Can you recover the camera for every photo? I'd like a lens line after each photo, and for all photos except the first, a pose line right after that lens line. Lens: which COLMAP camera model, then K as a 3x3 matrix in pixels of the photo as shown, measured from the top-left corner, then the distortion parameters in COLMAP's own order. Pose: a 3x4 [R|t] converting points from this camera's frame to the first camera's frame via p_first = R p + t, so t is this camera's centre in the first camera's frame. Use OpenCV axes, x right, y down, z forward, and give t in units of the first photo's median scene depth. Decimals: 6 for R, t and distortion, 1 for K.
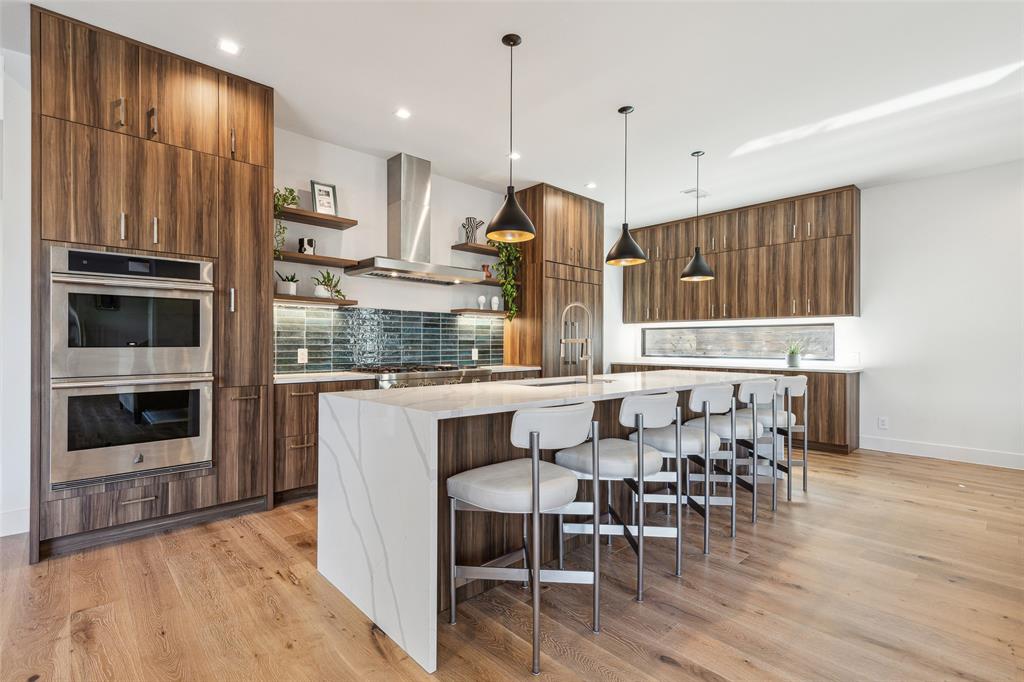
lens RADIAL K [[472.5, 0, 512.5], [0, 472.5, 340.7], [0, 0, 1]] dist [0.007589, -0.001192]
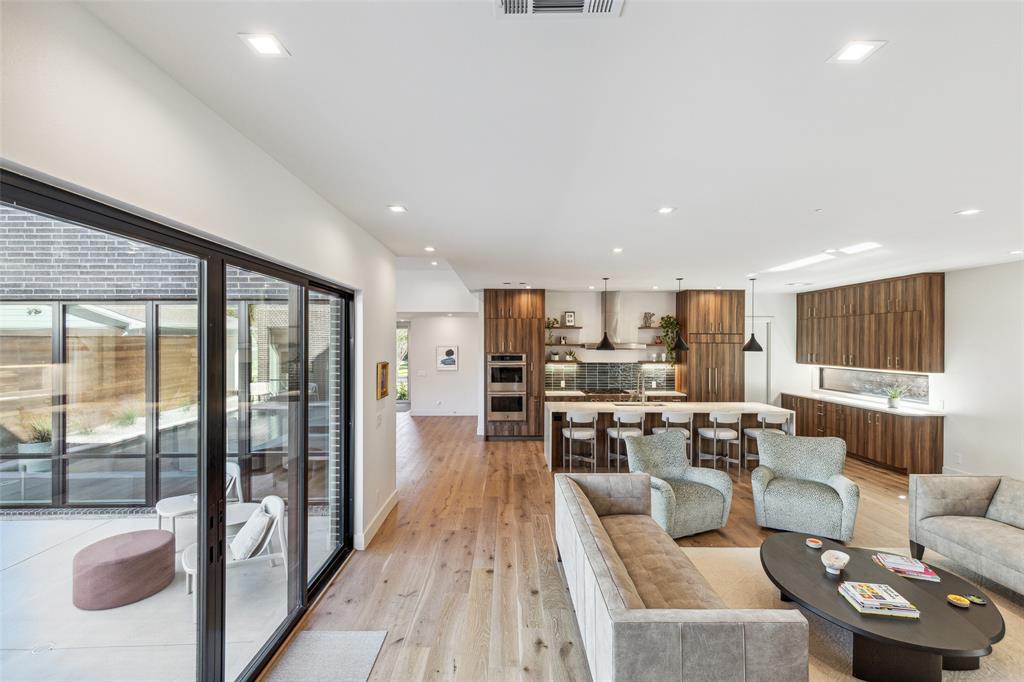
lens RADIAL K [[472.5, 0, 511.8], [0, 472.5, 342.3], [0, 0, 1]] dist [0.007589, -0.001192]
pose [[0.737498, -0.001405, -0.675348, 0.895362], [0.004614, 0.999985, 0.002958, -0.170569], [0.675333, -0.005297, 0.737494, -0.859252]]
